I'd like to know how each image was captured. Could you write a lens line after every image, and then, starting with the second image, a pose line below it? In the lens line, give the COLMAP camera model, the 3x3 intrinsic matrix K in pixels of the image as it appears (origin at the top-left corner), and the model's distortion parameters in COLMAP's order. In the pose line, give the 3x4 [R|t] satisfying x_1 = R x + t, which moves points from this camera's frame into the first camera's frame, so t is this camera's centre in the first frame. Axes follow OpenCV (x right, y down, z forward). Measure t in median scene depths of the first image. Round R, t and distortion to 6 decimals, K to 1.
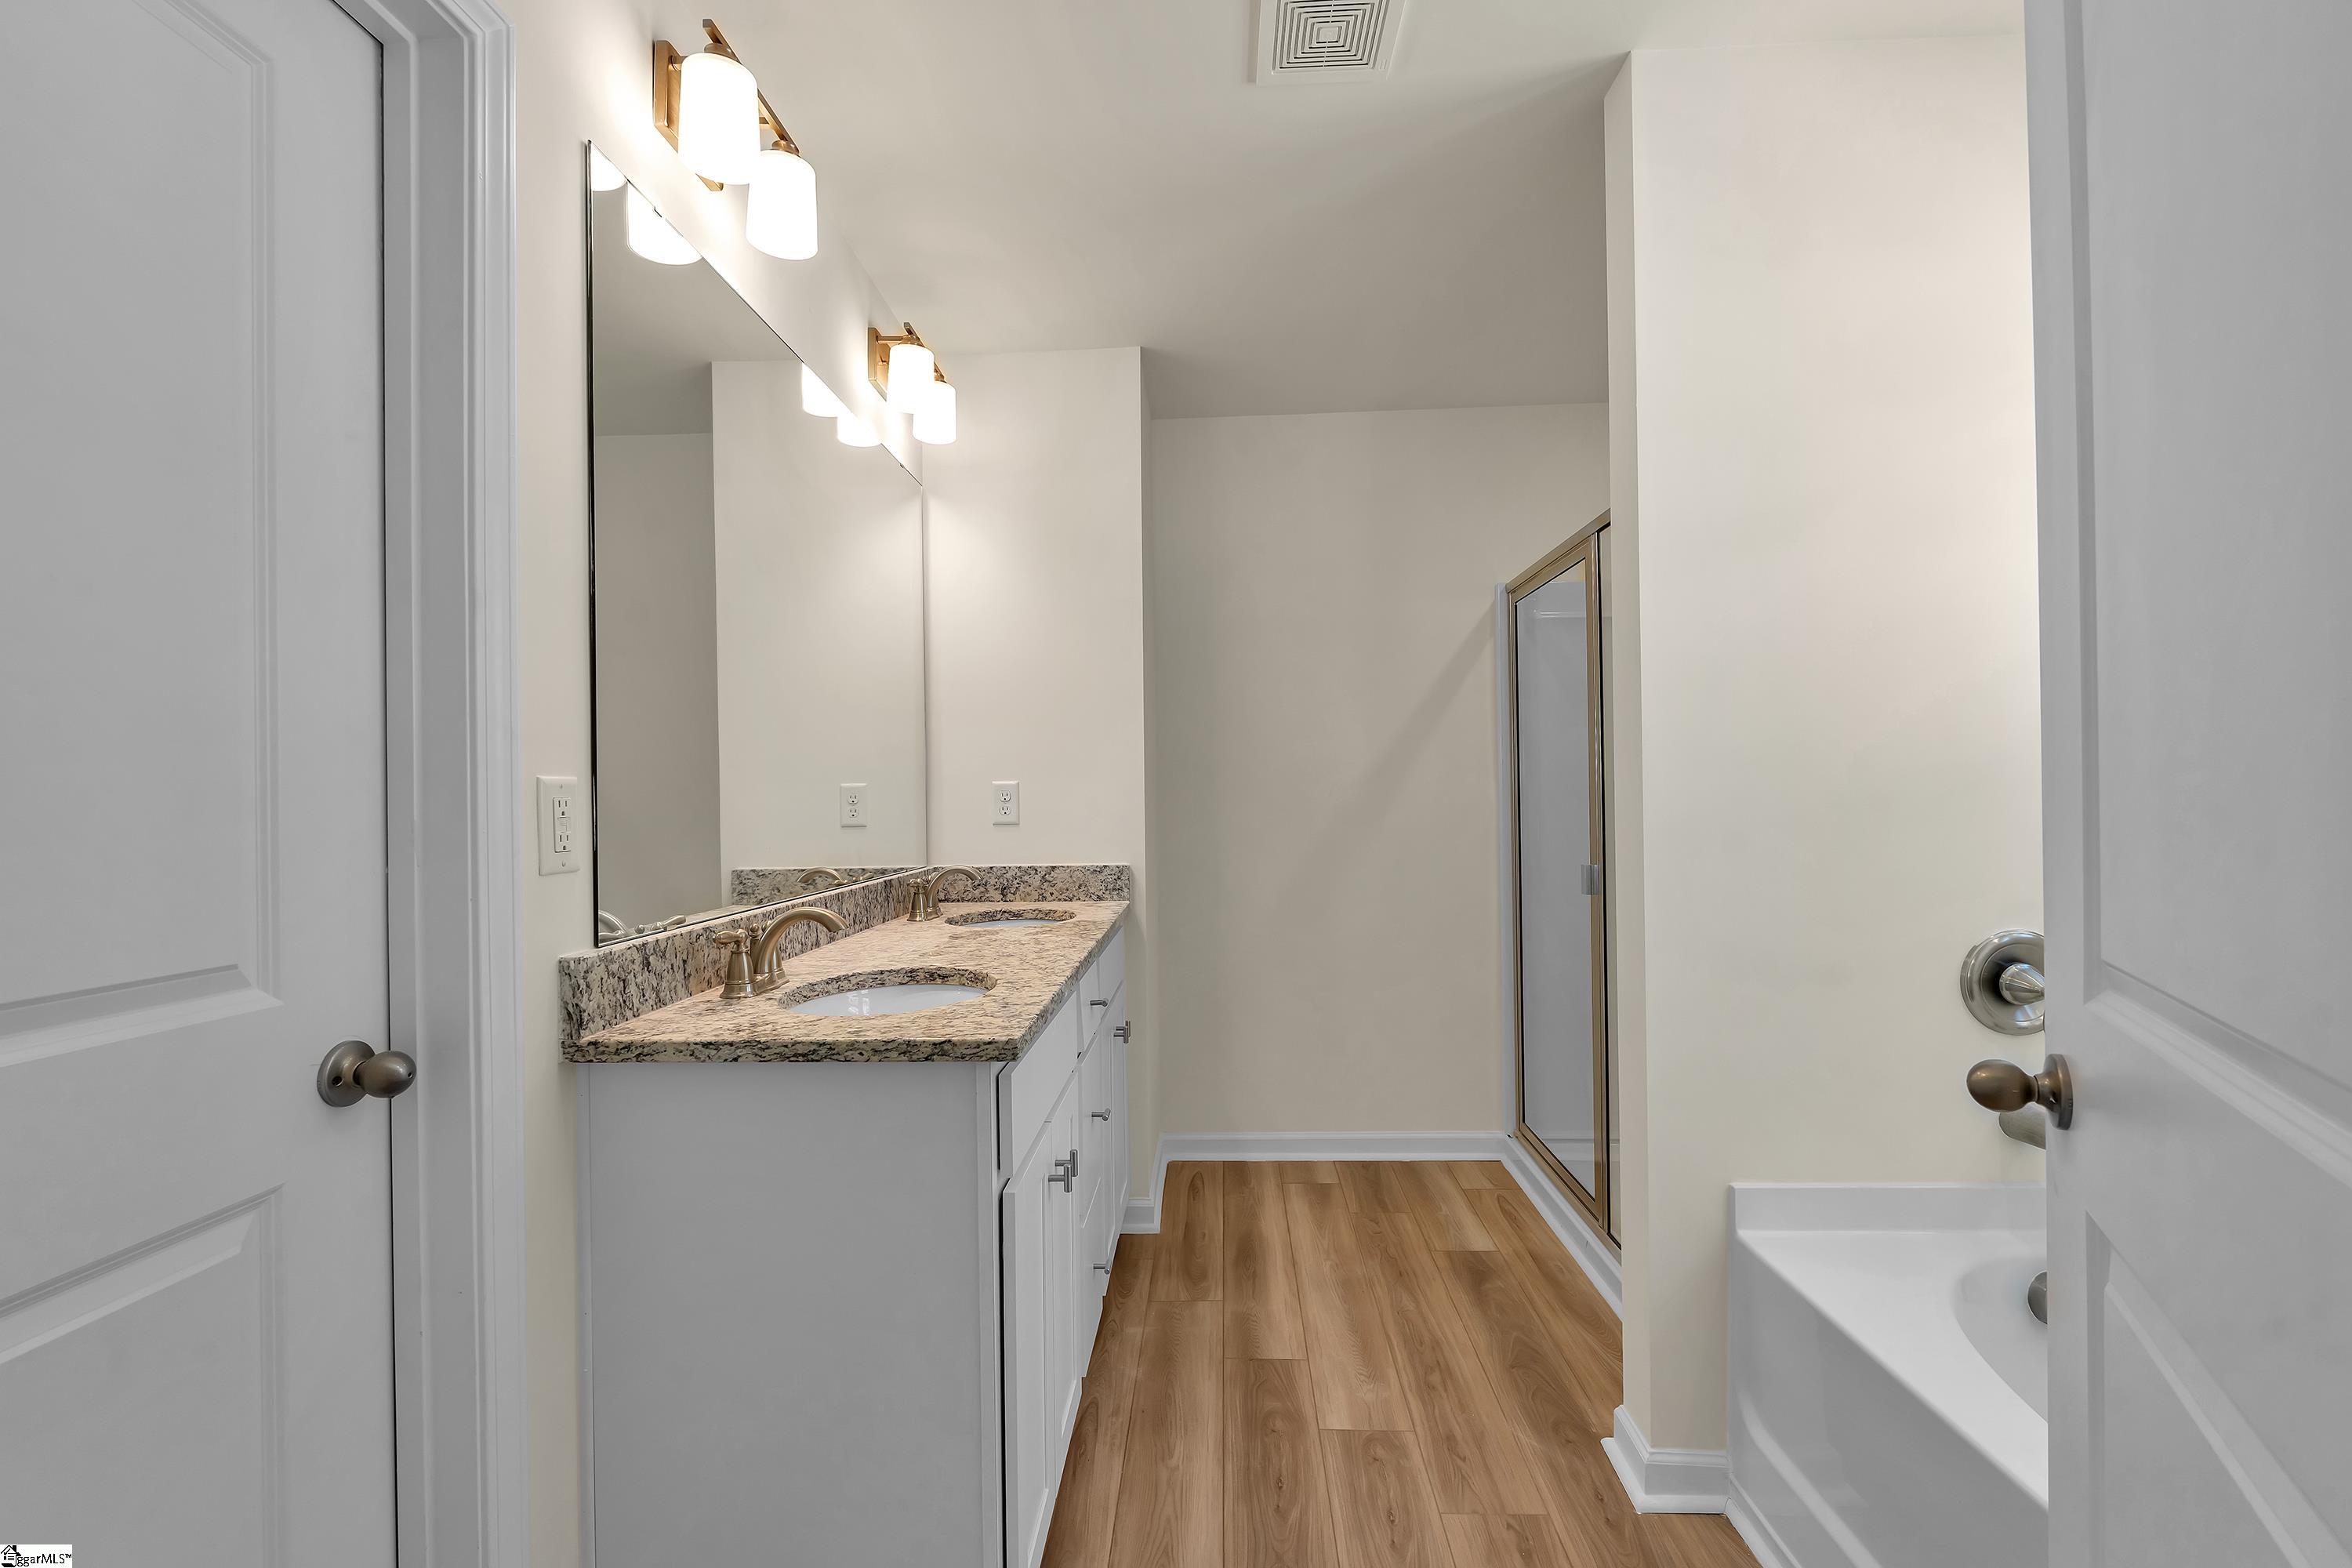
lens RADIAL K [[1019.0, 0, 1170.2], [0, 1019.0, 790.0], [0, 0, 1]] dist [-0.007903, 0.001609]
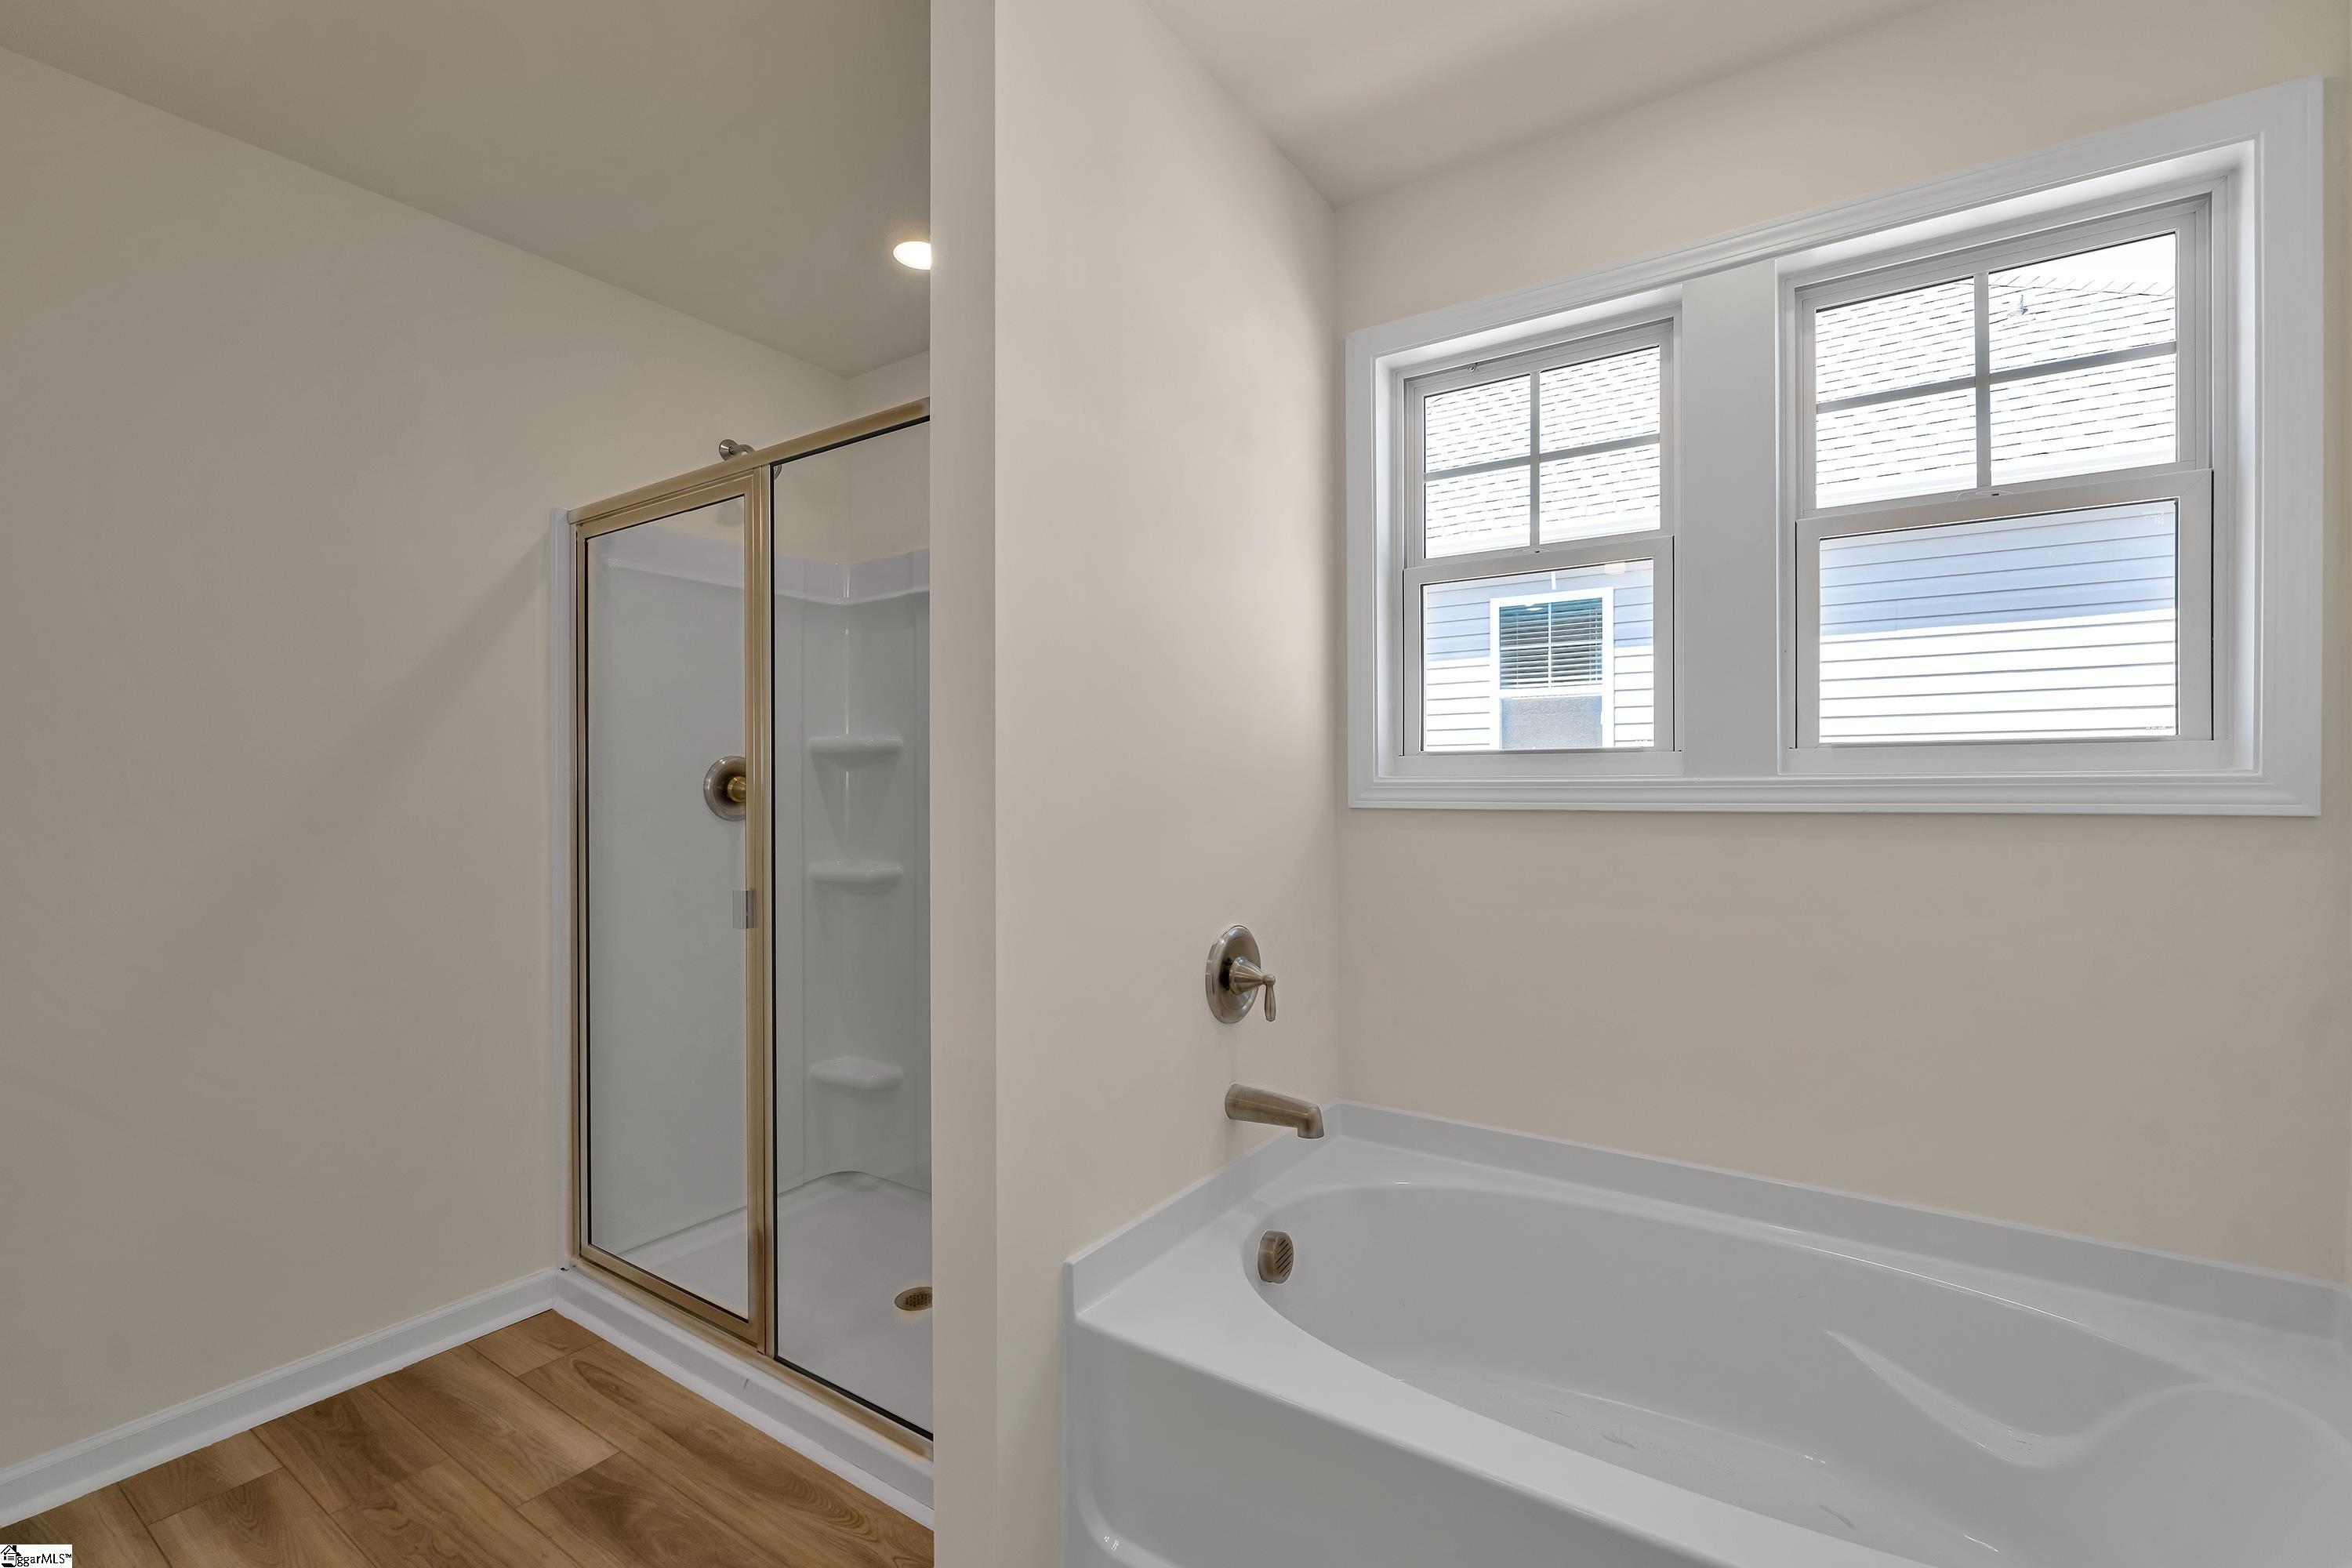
lens RADIAL K [[1019.0, 0, 1182.6], [0, 1019.0, 788.7], [0, 0, 1]] dist [-0.007903, 0.001609]
pose [[0.513769, 0.013968, 0.857815, -0.082243], [-0.007335, 0.999902, -0.011888, 0.002783], [-0.857897, -0.000184, 0.513821, 0.307320]]
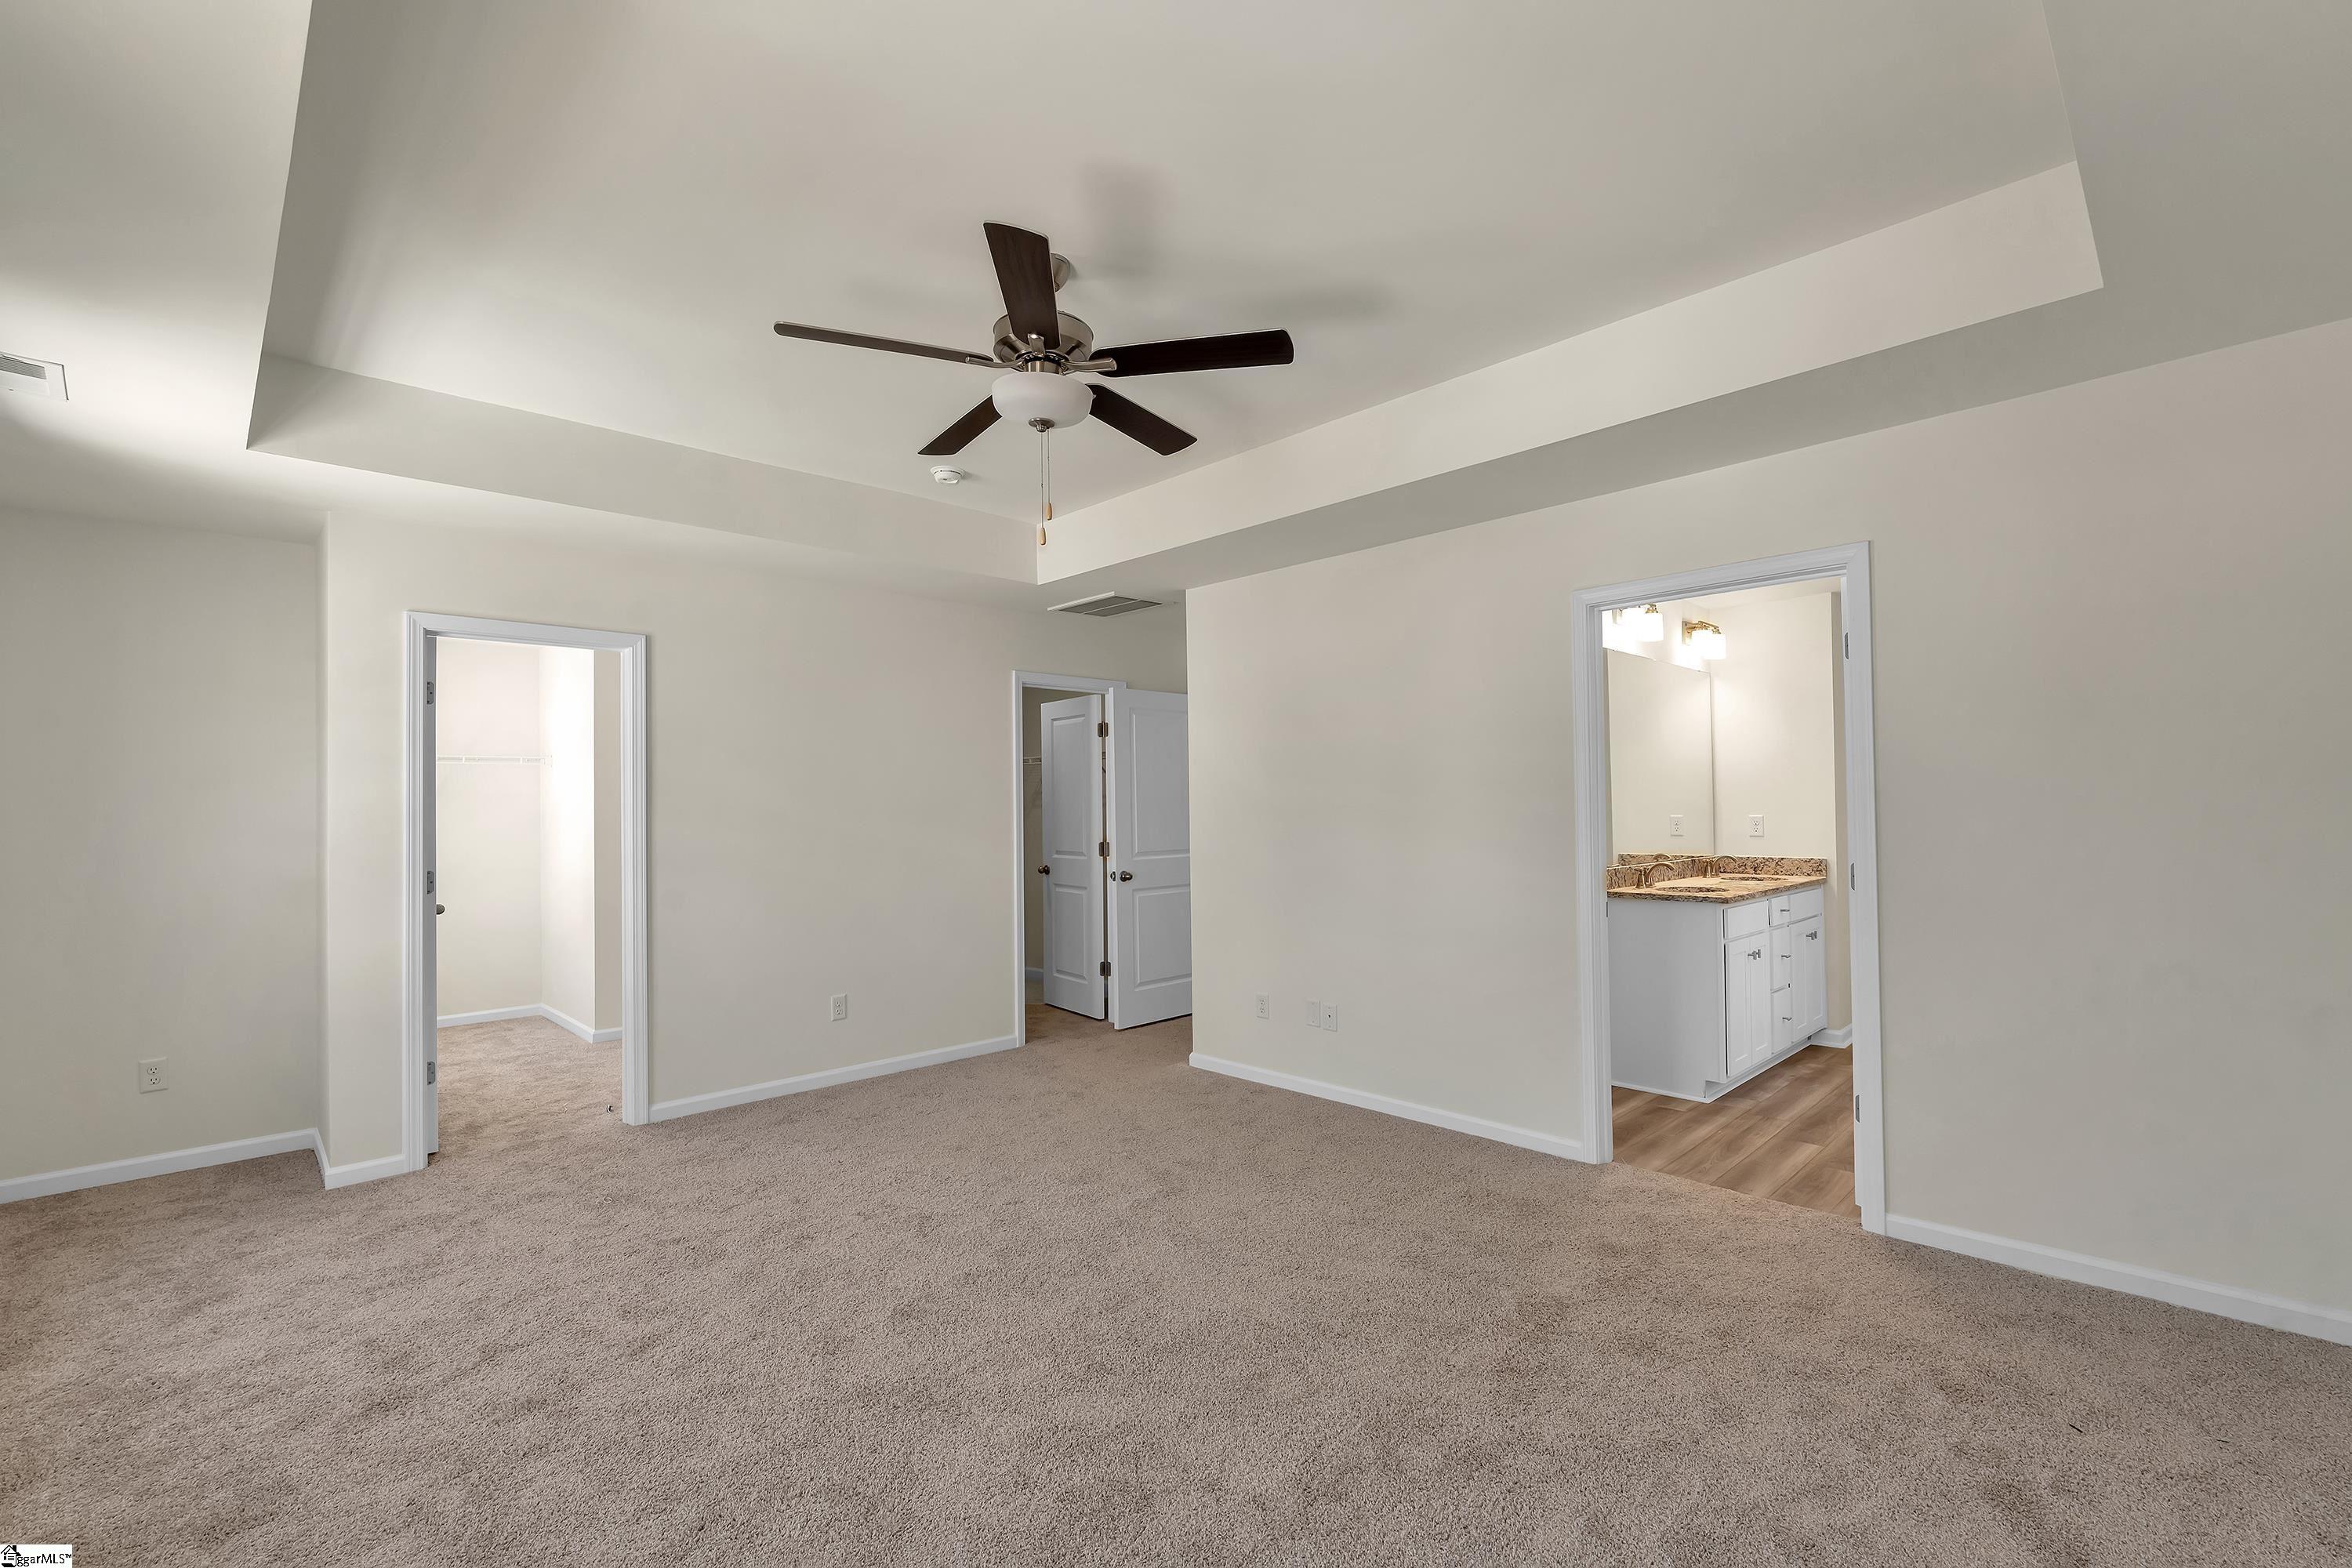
lens RADIAL K [[1019.0, 0, 1175.8], [0, 1019.0, 793.9], [0, 0, 1]] dist [-0.007903, 0.001609]
pose [[0.730712, -0.000351, -0.682686, 0.250110], [0.000350, 1.000000, -0.000139, -0.033372], [0.682686, -0.000137, 0.730712, -0.843061]]
